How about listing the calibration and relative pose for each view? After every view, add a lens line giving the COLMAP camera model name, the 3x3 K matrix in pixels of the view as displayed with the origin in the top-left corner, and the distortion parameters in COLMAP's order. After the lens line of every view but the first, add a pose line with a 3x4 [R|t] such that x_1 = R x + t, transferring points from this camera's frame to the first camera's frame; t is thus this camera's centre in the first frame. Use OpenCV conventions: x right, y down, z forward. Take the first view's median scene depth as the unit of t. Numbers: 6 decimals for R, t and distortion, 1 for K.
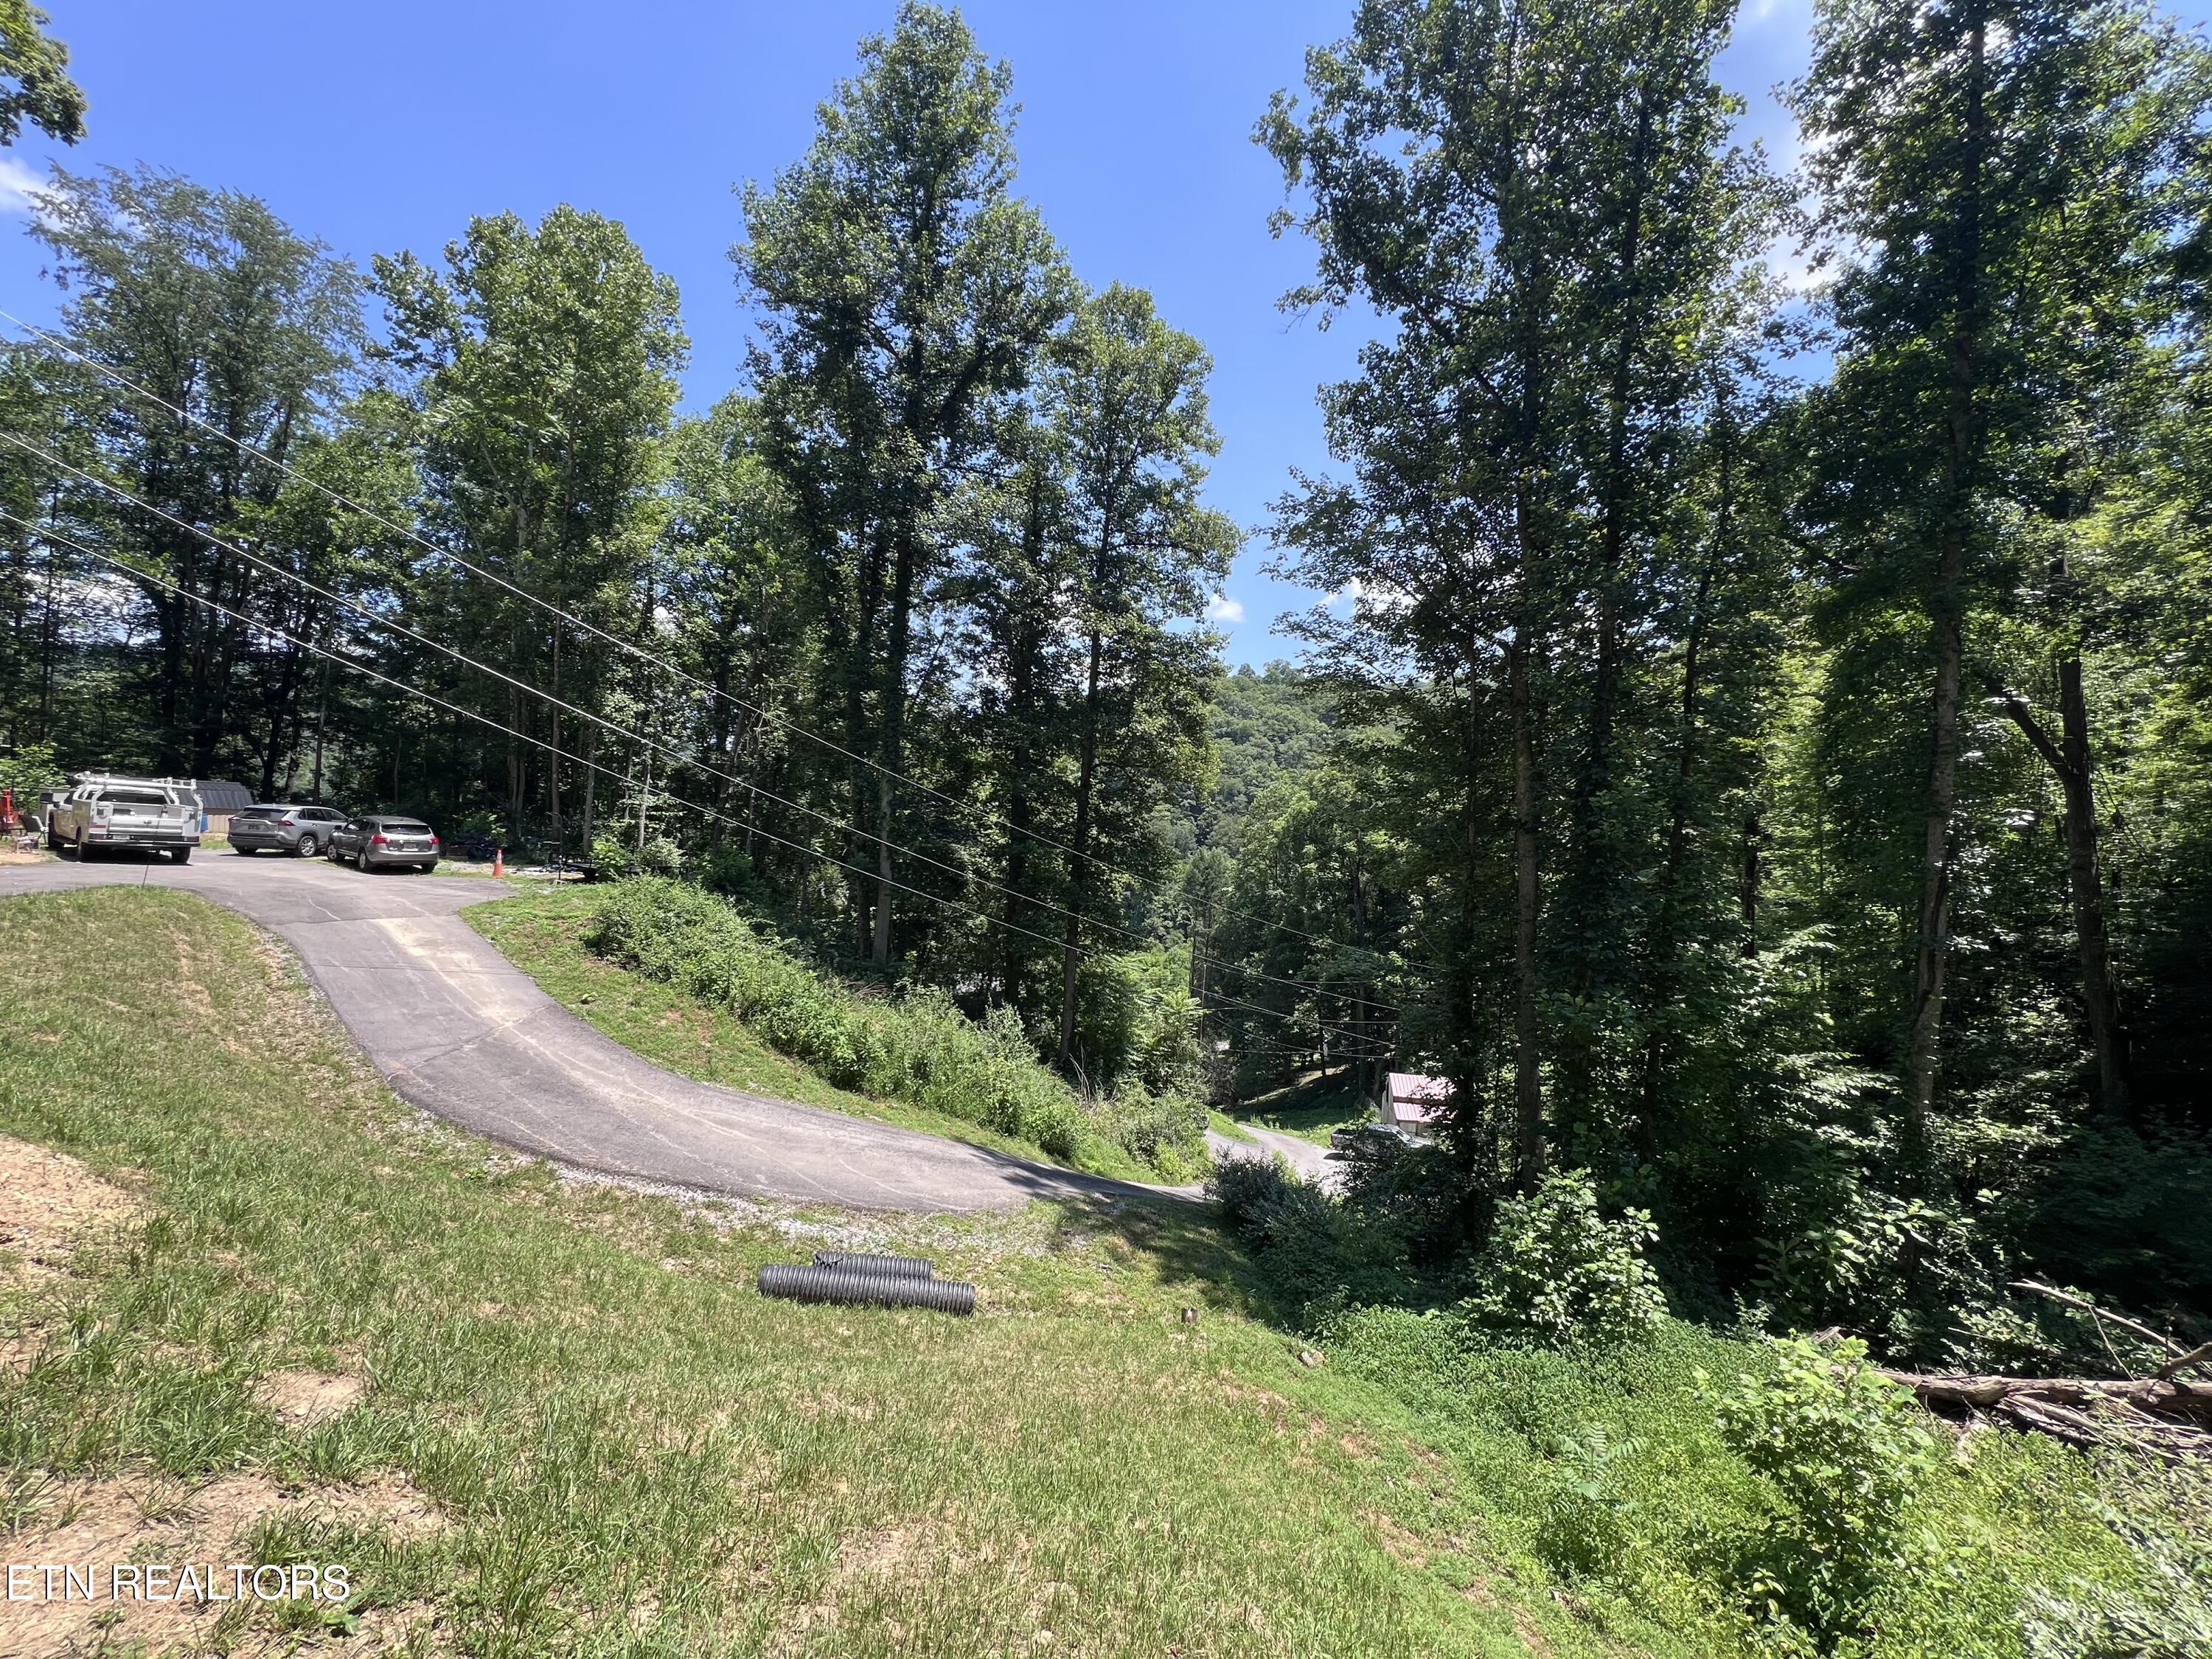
lens RADIAL K [[880.7, 0, 1112.0], [0, 880.7, 831.4], [0, 0, 1]] dist [-0.000449, 0.001690]
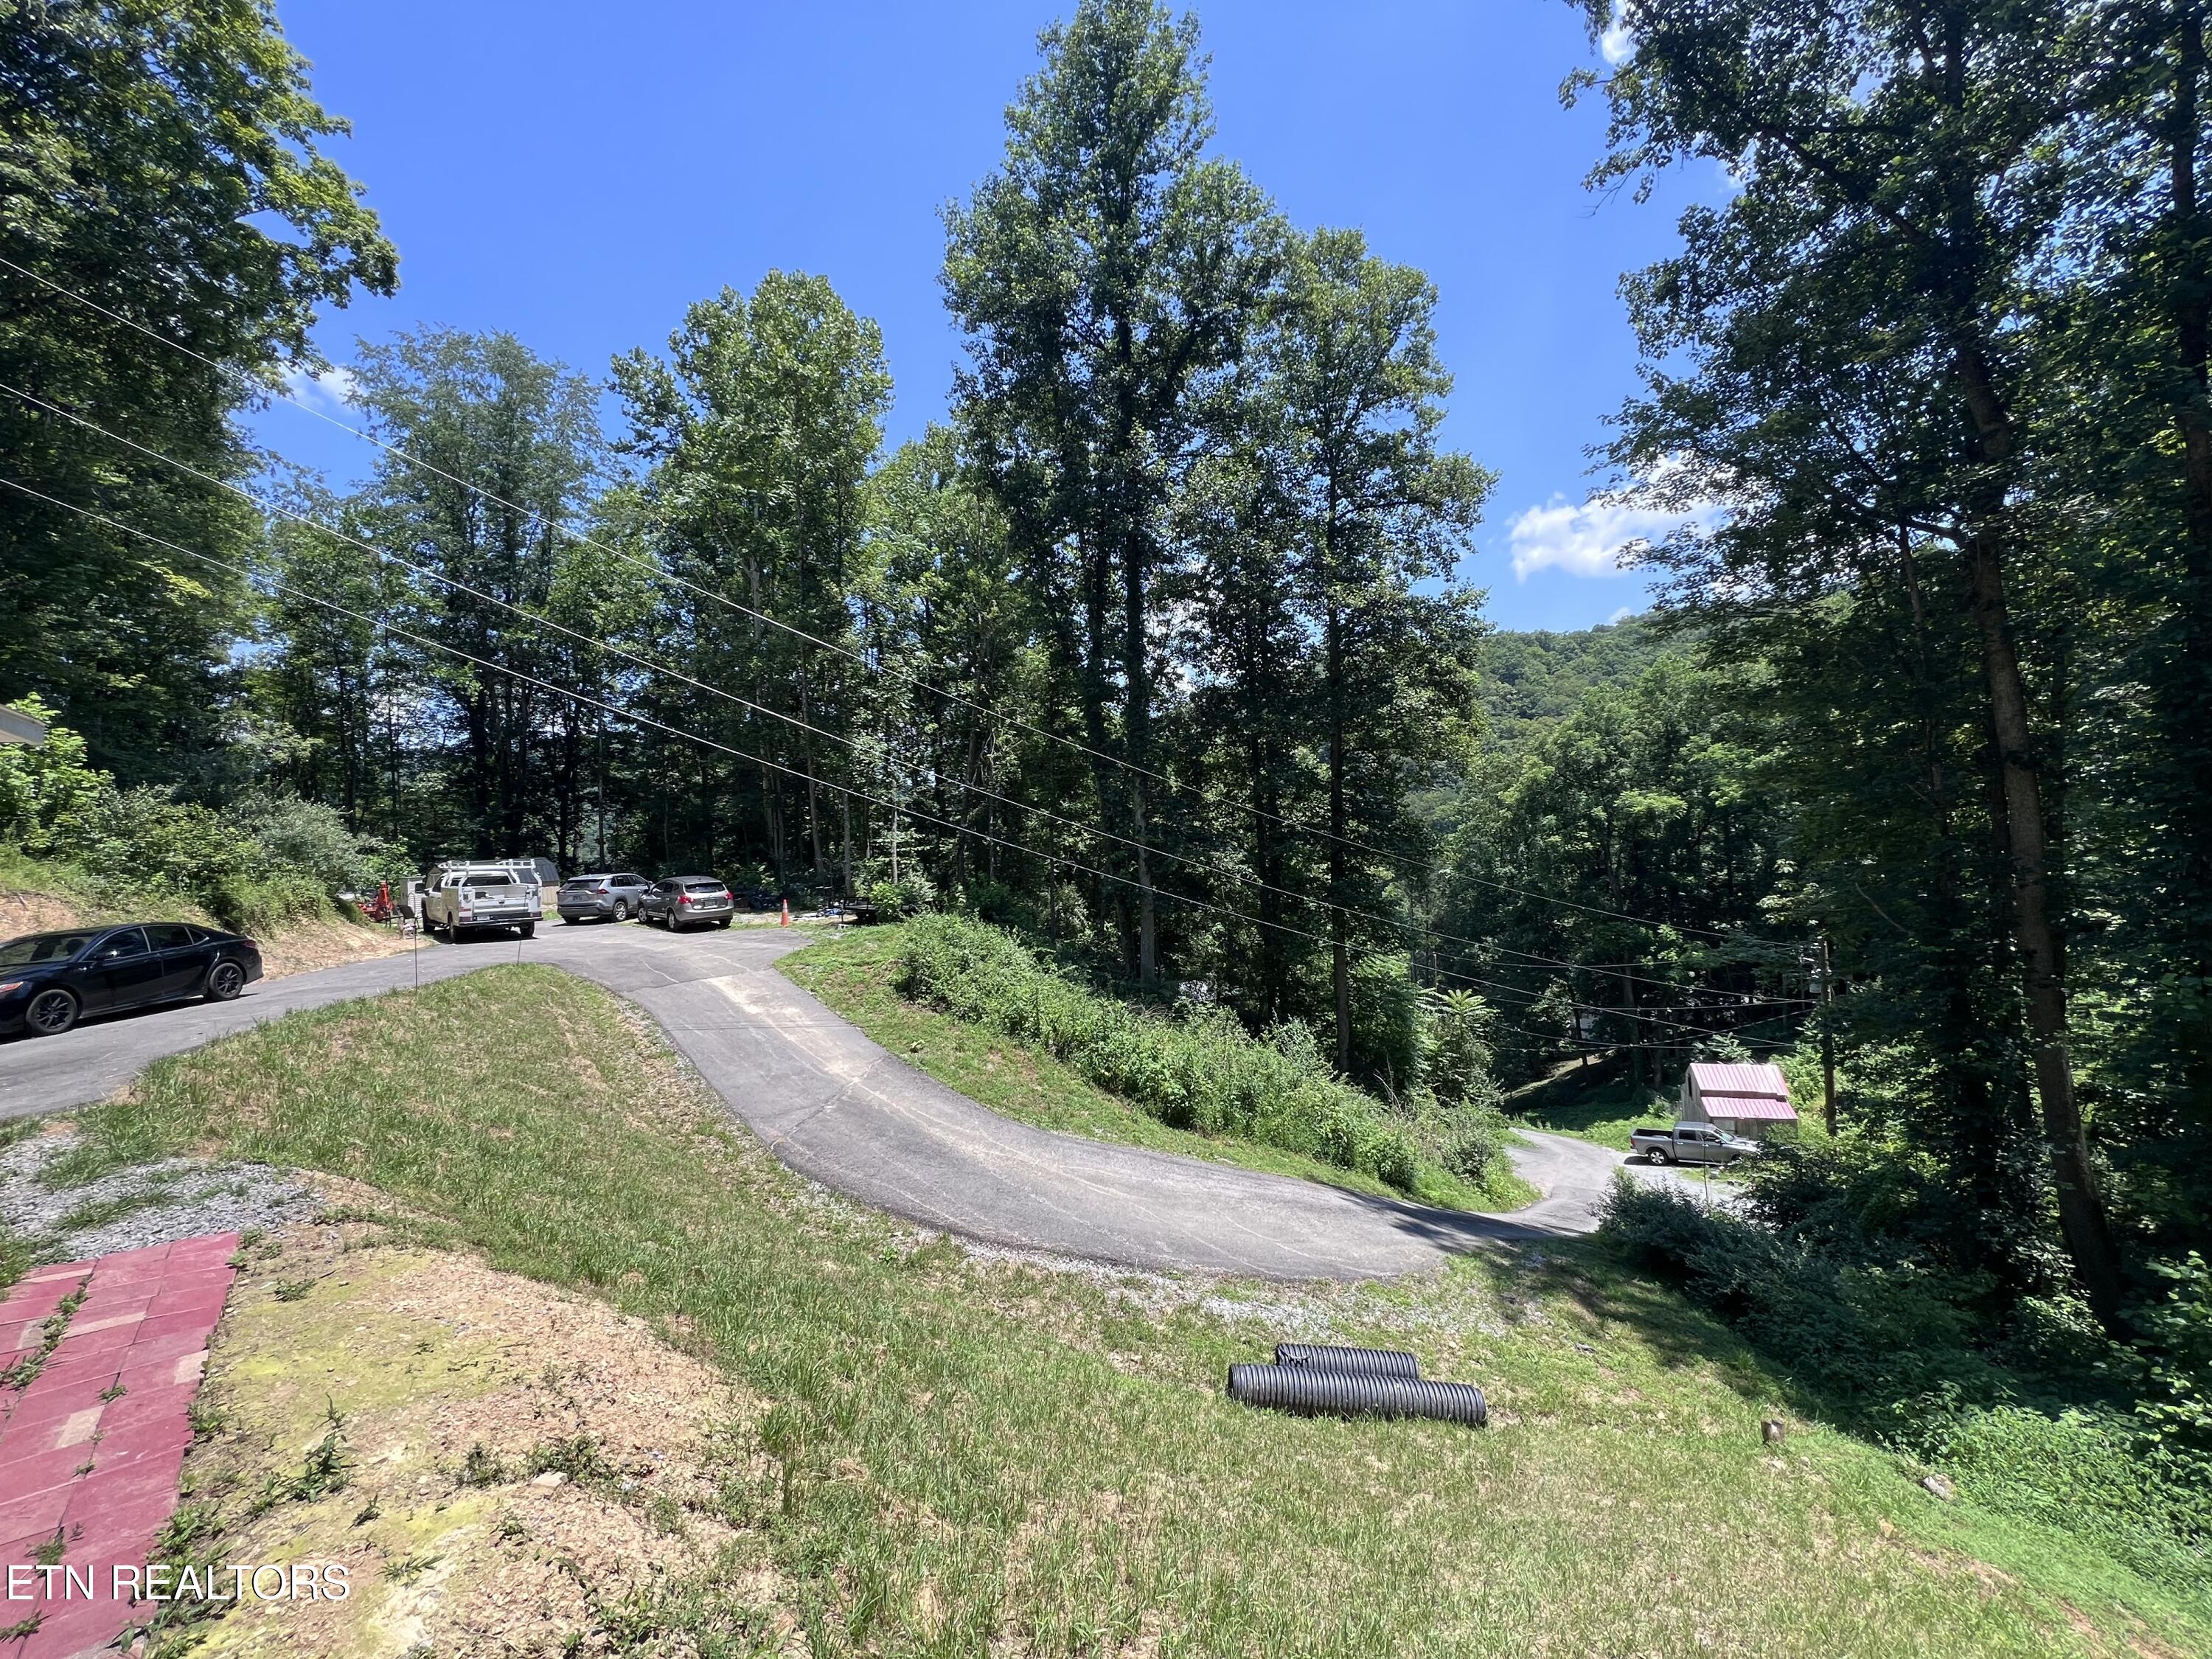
lens RADIAL K [[880.7, 0, 1113.7], [0, 880.7, 831.4], [0, 0, 1]] dist [-0.000449, 0.001690]
pose [[0.978393, -0.099001, -0.181513, -0.112922], [0.099042, 0.995044, -0.008857, -0.009727], [0.181490, -0.009312, 0.983349, 0.054439]]
